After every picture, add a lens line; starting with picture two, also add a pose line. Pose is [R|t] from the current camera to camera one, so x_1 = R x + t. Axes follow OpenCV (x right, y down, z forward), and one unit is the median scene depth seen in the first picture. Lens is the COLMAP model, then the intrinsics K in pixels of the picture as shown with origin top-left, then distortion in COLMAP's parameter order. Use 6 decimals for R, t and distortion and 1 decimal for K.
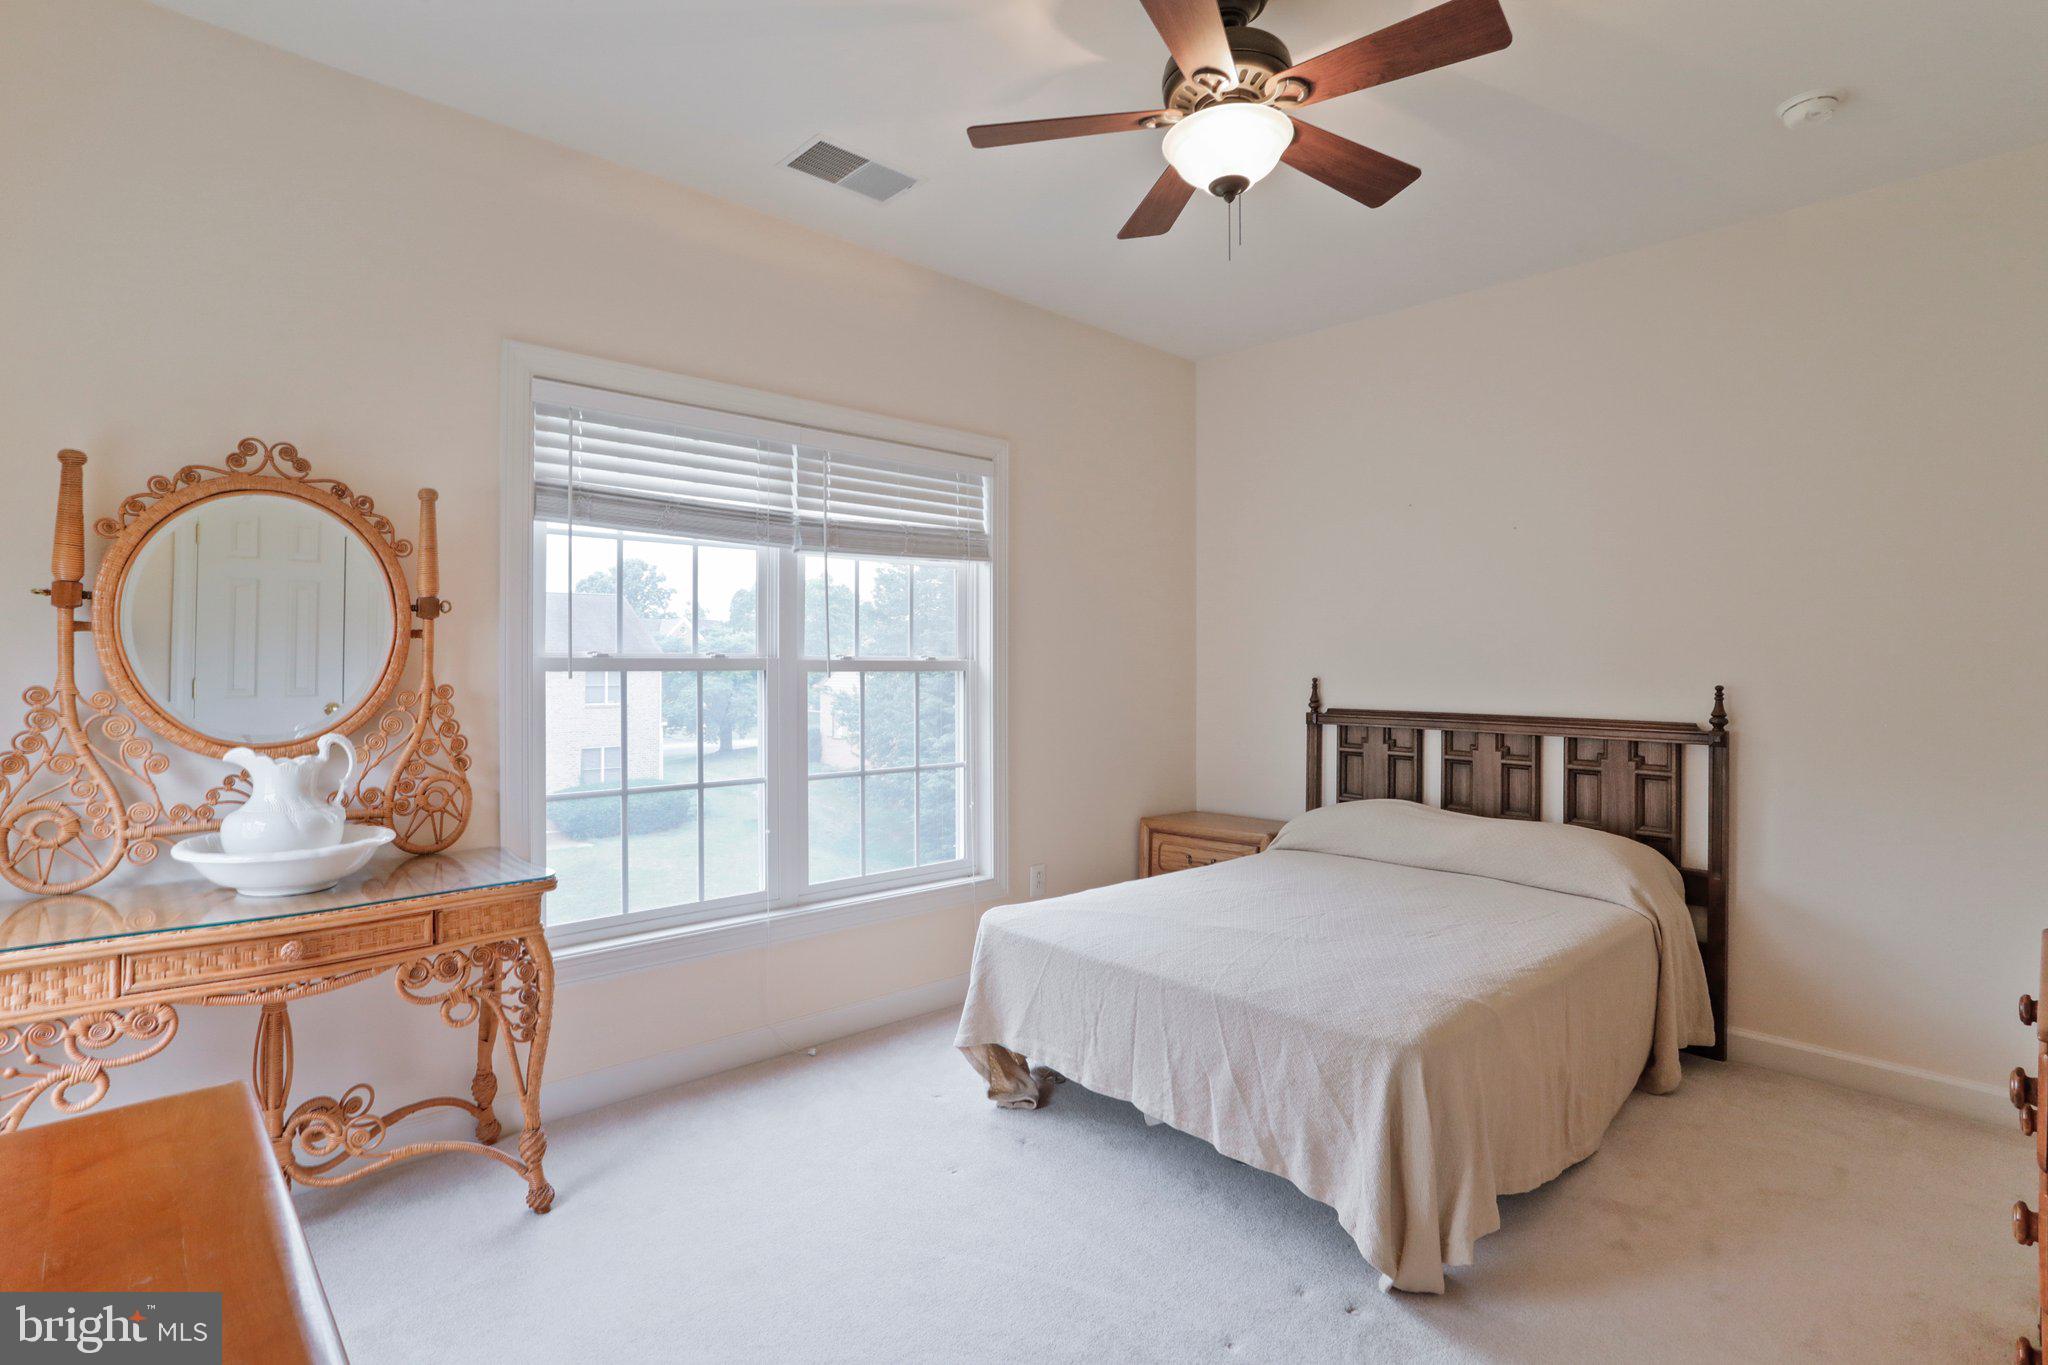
lens RADIAL K [[1027.2, 0, 1021.6], [0, 1027.2, 662.5], [0, 0, 1]] dist [-0.021451, 0.015548]
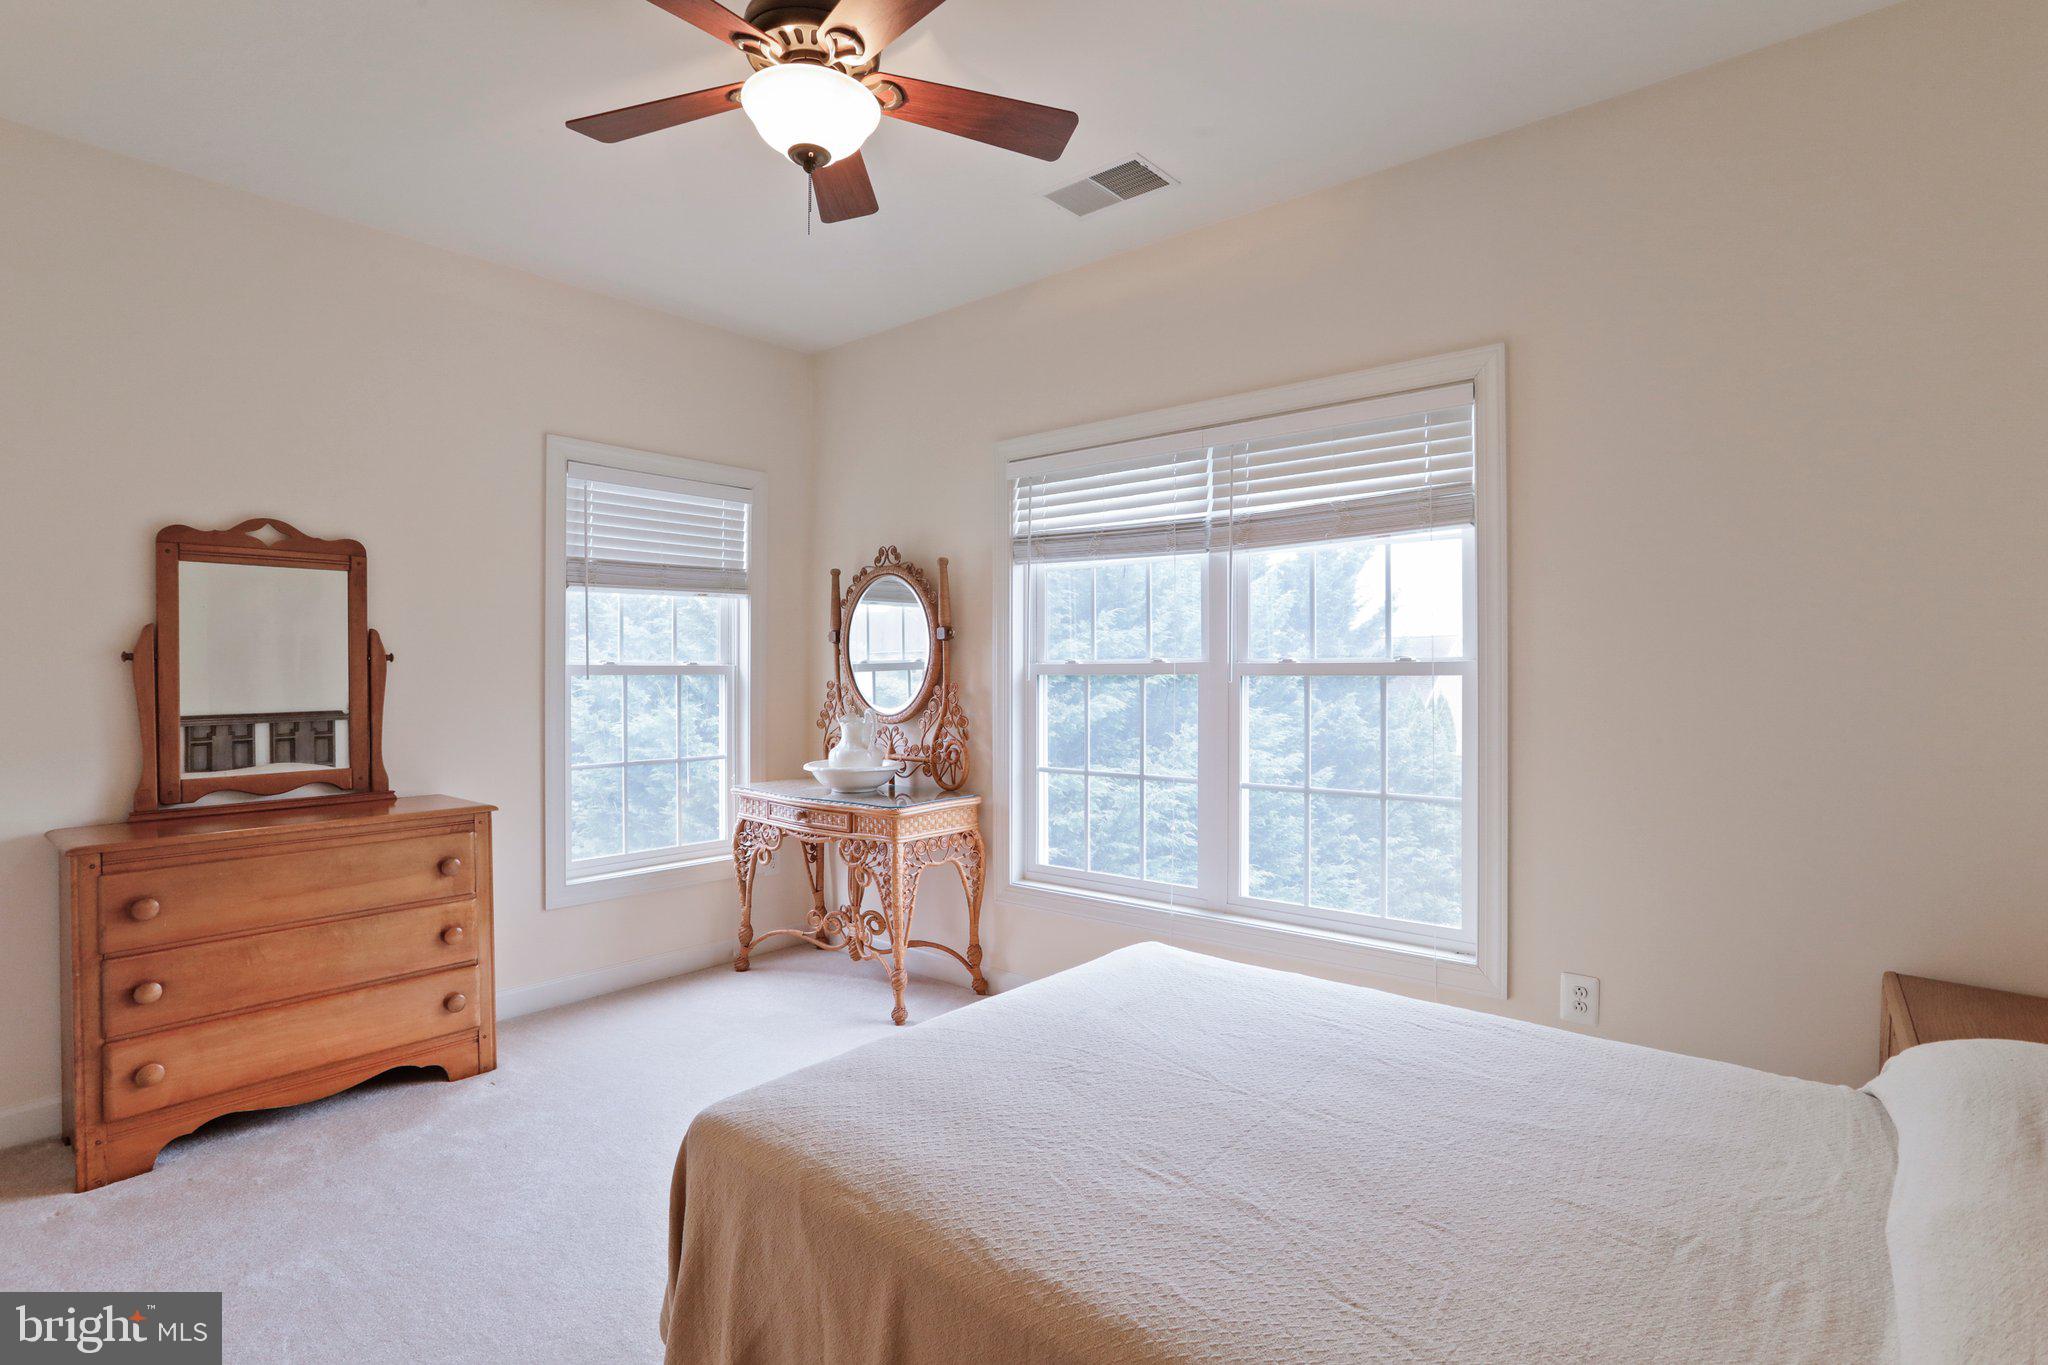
lens RADIAL K [[1027.2, 0, 1026.4], [0, 1027.2, 679.6], [0, 0, 1]] dist [-0.021451, 0.015548]
pose [[0.104251, 0.006992, -0.994526, 0.784545], [0.004939, 0.999959, 0.007548, 0.004759], [0.994539, -0.005699, 0.104212, 0.748242]]
